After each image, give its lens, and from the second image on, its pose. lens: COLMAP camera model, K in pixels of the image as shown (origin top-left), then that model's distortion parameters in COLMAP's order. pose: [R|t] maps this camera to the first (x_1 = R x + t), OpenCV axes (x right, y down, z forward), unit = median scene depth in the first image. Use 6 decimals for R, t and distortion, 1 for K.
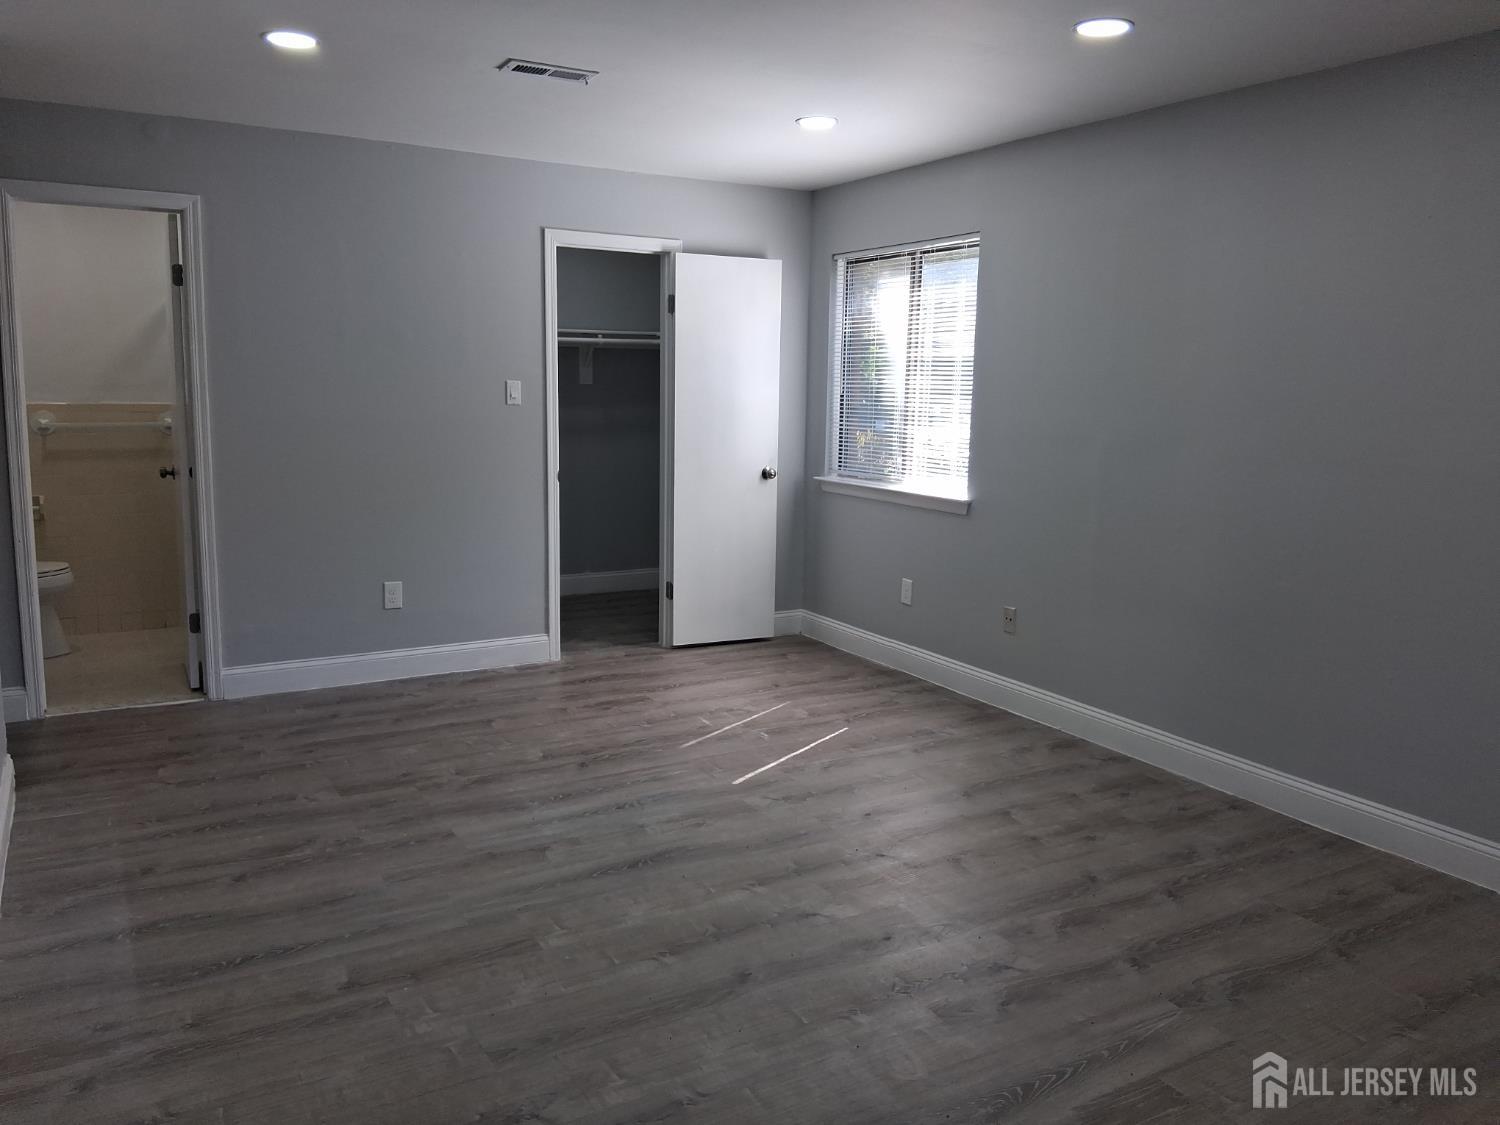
lens RADIAL K [[1142.0, 0, 749.8], [0, 1142.0, 541.7], [0, 0, 1]] dist [0.125496, -0.210619]
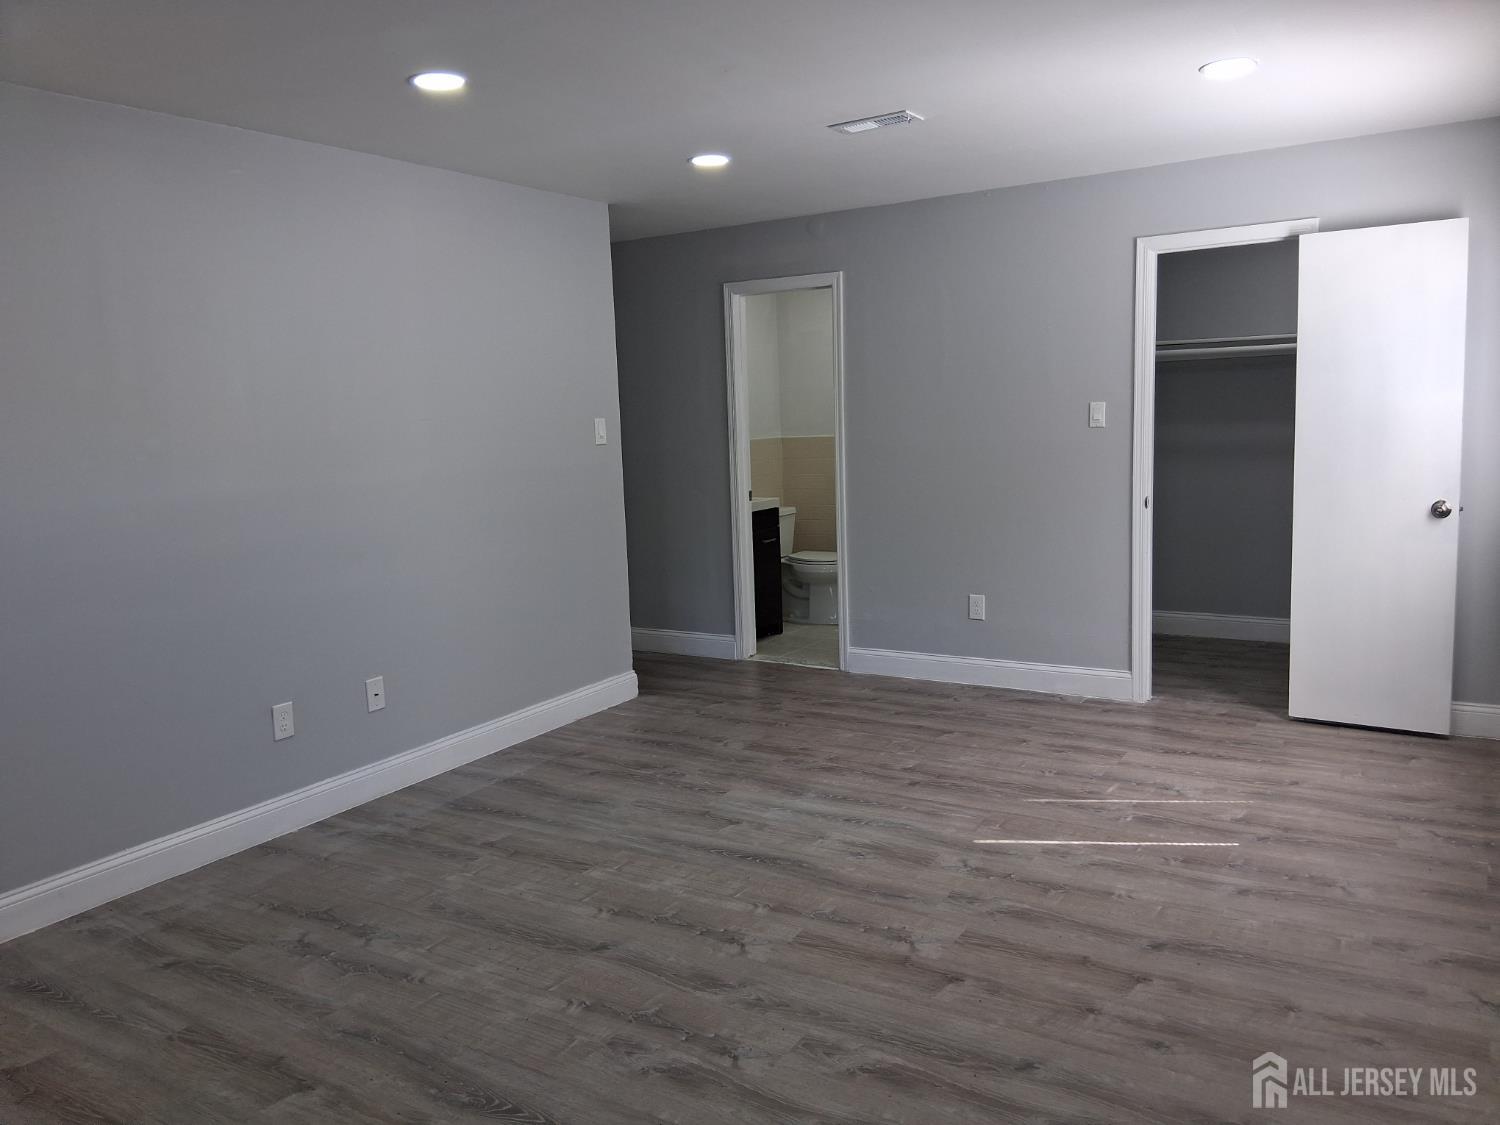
lens RADIAL K [[1142.0, 0, 749.8], [0, 1142.0, 541.7], [0, 0, 1]] dist [0.125496, -0.210619]
pose [[0.461716, 0.066945, -0.884498, 0.628966], [-0.078504, 0.996319, 0.034429, -0.040564], [0.883547, 0.053540, 0.465272, 0.356777]]
